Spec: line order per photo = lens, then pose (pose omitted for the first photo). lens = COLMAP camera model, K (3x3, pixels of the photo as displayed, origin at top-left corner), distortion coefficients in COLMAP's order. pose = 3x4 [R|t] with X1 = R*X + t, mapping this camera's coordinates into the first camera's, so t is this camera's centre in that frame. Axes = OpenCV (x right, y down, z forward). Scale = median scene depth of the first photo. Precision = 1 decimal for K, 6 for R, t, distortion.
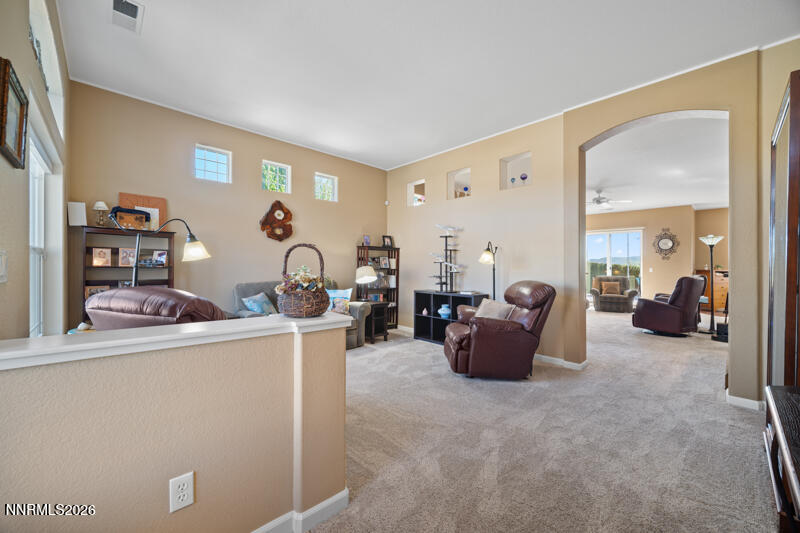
lens RADIAL K [[318.0, 0, 393.0], [0, 318.0, 265.3], [0, 0, 1]] dist [-0.000646, -0.000021]
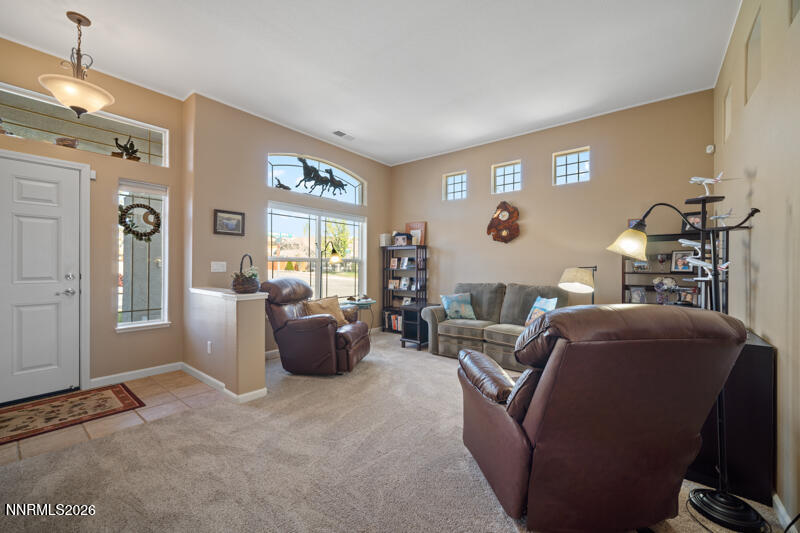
lens RADIAL K [[318.0, 0, 393.1], [0, 318.0, 269.4], [0, 0, 1]] dist [-0.000646, -0.000021]
pose [[0.147777, -0.000148, -0.989021, 0.560364], [0.000365, 1.000000, -0.000096, 0.006067], [0.989021, -0.000347, 0.147777, 0.519565]]
